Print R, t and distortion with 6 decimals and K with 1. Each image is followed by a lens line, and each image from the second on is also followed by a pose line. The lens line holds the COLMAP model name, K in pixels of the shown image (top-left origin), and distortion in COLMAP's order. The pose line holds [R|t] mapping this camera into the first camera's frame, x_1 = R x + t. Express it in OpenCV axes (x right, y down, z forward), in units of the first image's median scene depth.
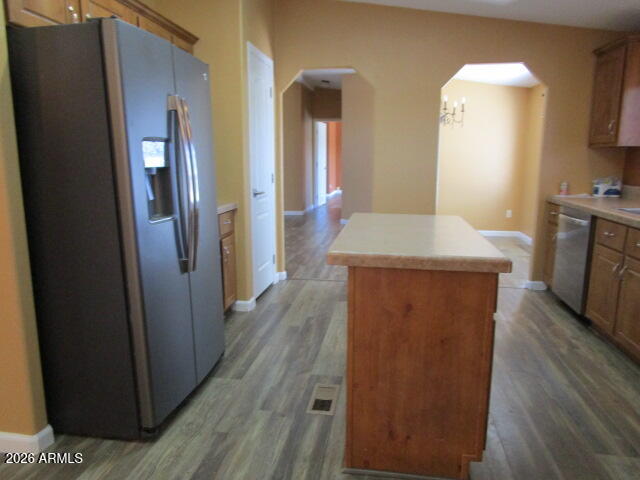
lens RADIAL K [[462.5, 0, 319.9], [0, 462.5, 241.7], [0, 0, 1]] dist [-0.006843, 0.008359]
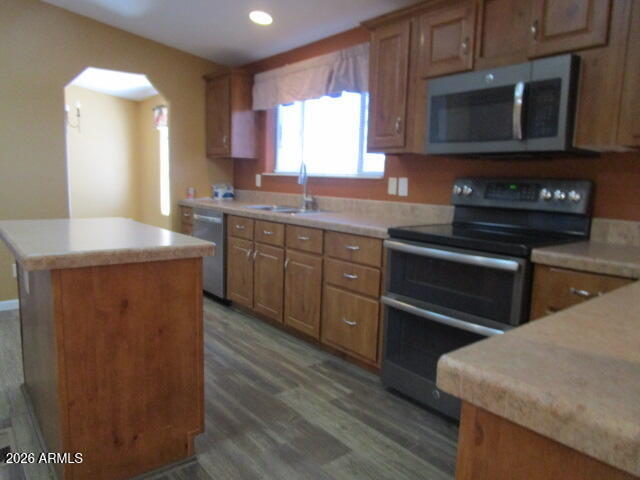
lens RADIAL K [[462.5, 0, 317.8], [0, 462.5, 238.8], [0, 0, 1]] dist [-0.006843, 0.008359]
pose [[0.674546, -0.083938, 0.733445, -0.136962], [0.110429, 0.993809, 0.012174, 0.022317], [-0.729927, 0.072781, 0.679639, 0.015879]]
